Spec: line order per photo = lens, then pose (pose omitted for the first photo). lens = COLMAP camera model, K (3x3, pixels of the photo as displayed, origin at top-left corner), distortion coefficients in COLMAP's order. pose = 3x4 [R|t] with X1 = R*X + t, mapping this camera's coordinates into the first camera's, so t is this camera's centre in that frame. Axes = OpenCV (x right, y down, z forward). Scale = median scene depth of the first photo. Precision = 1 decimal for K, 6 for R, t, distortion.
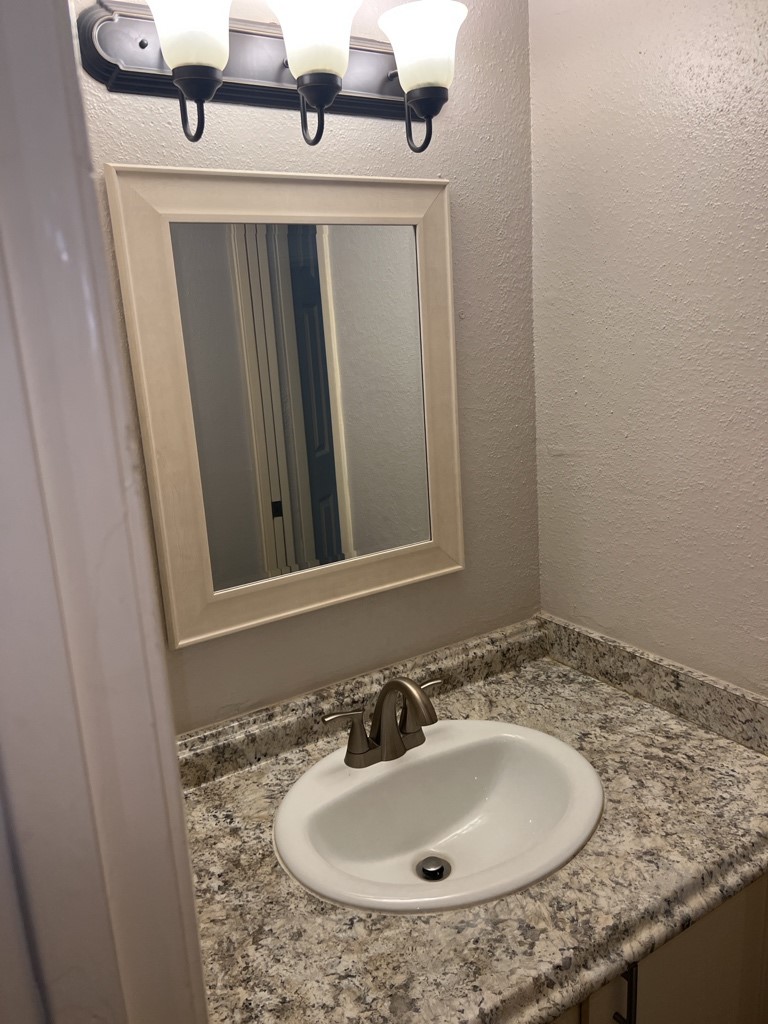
lens RADIAL K [[690.7, 0, 384.0], [0, 690.7, 512.0], [0, 0, 1]] dist [-0.002506, -0.042744]
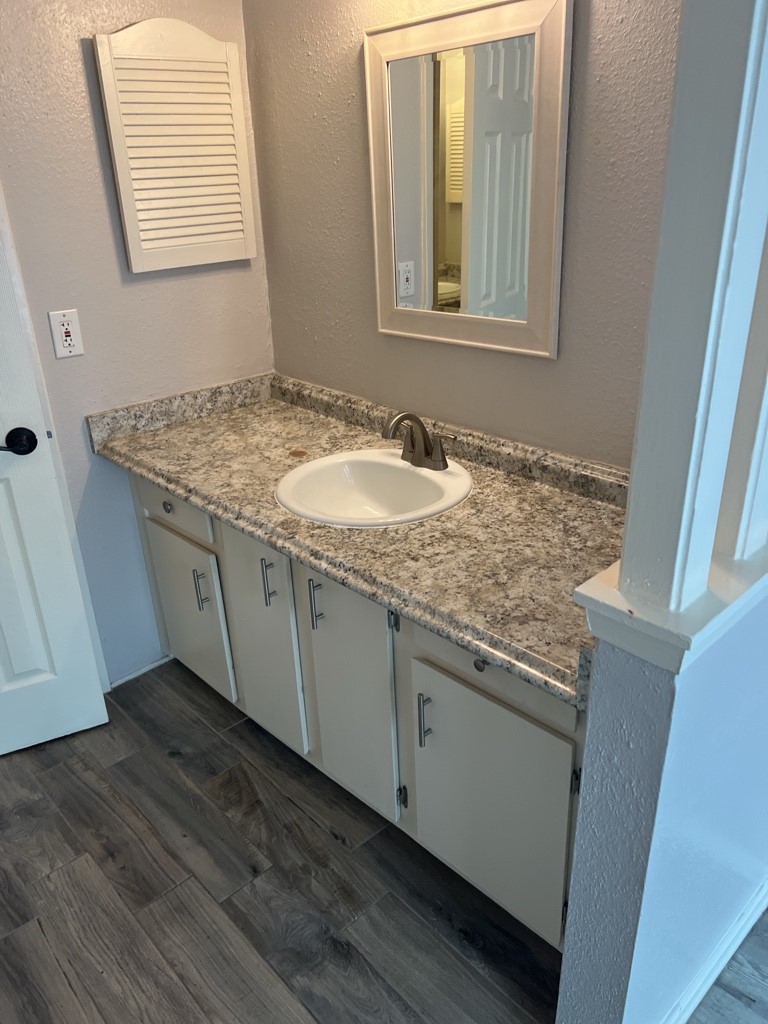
lens RADIAL K [[774.6, 0, 384.0], [0, 774.6, 512.0], [0, 0, 1]] dist [0.039073, -0.055214]
pose [[0.208744, 0.452196, -0.867148, 2.277435], [-0.201393, 0.887553, 0.414356, -0.354840], [0.957009, 0.088143, 0.276341, 0.854962]]
